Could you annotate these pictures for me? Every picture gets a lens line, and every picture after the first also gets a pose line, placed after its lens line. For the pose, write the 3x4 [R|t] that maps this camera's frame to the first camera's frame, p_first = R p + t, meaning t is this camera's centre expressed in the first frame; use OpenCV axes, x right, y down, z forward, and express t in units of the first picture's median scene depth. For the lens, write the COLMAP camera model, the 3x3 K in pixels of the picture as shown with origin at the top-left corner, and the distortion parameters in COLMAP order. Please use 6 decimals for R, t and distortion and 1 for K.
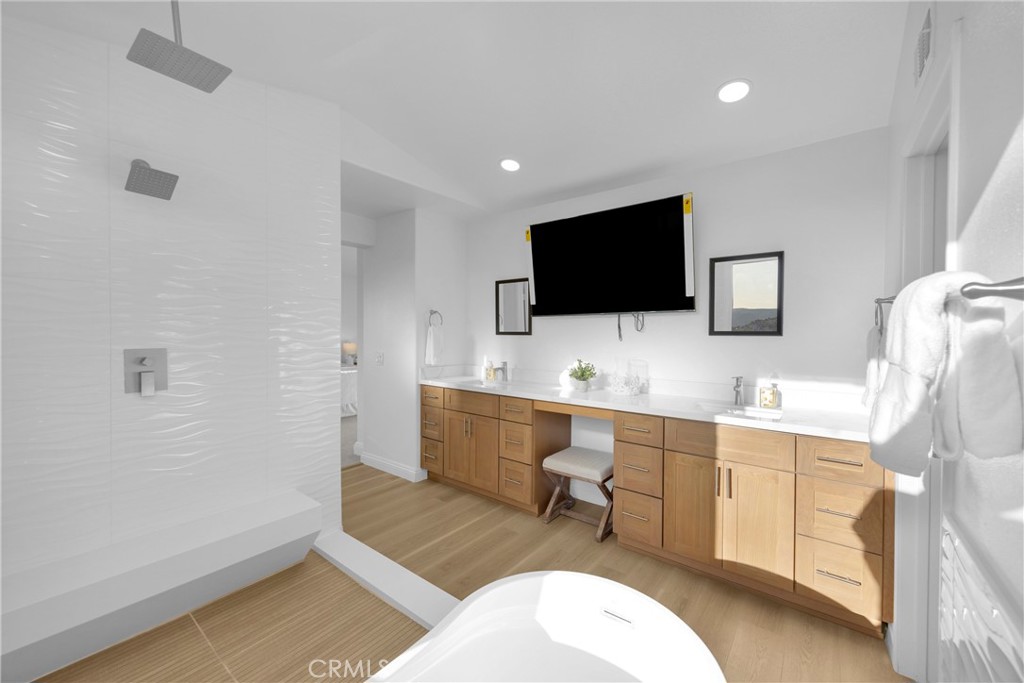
lens RADIAL K [[398.4, 0, 505.1], [0, 398.4, 338.4], [0, 0, 1]] dist [-0.002077, -0.000359]
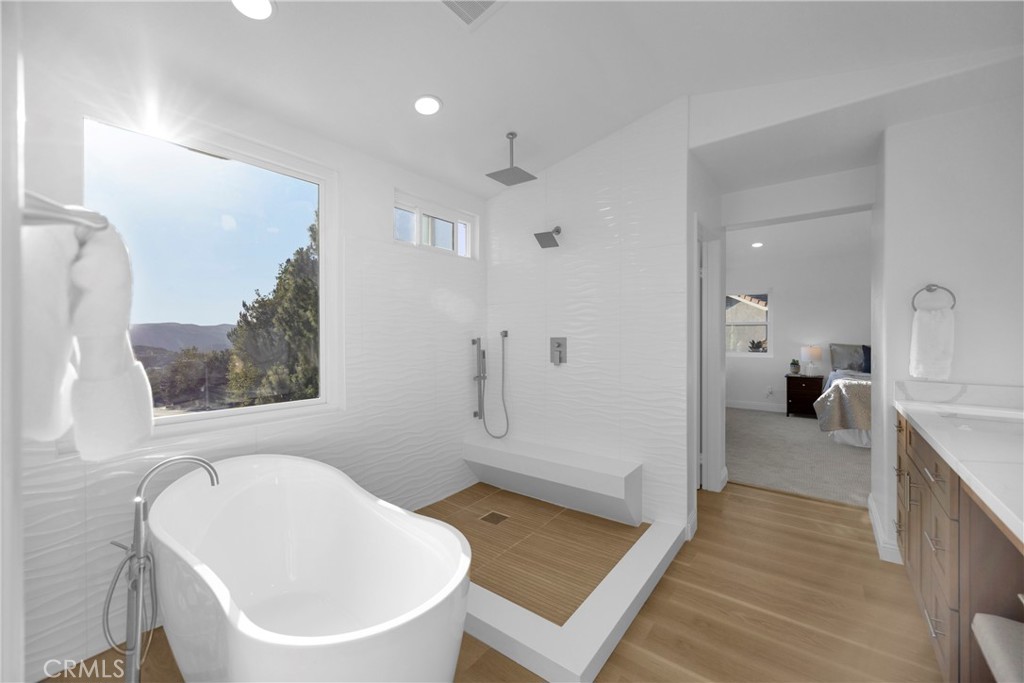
lens RADIAL K [[398.4, 0, 517.7], [0, 398.4, 338.8], [0, 0, 1]] dist [-0.002077, -0.000359]
pose [[0.028436, 0.001735, -0.999594, 0.485868], [-0.012729, 0.999918, 0.001374, 0.019951], [0.999515, 0.012685, 0.028456, 0.487937]]
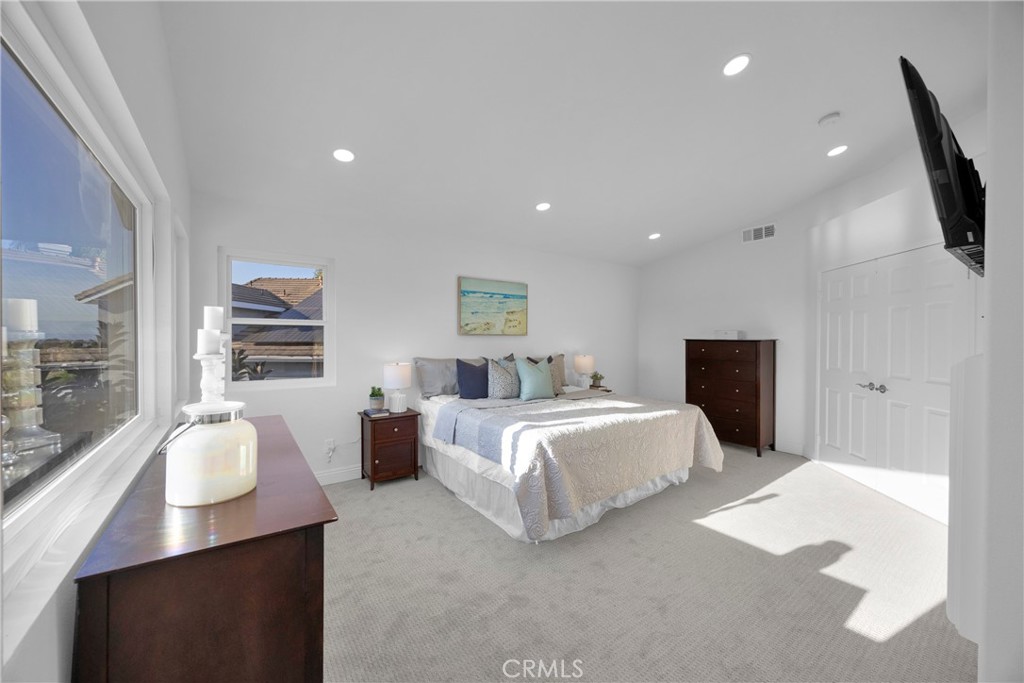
lens RADIAL K [[398.4, 0, 506.1], [0, 398.4, 341.1], [0, 0, 1]] dist [-0.002077, -0.000359]
pose [[0.954014, -0.003442, -0.299741, -0.932776], [0.001592, 0.999978, -0.006418, -0.023439], [0.299756, 0.005646, 0.953999, 0.995805]]
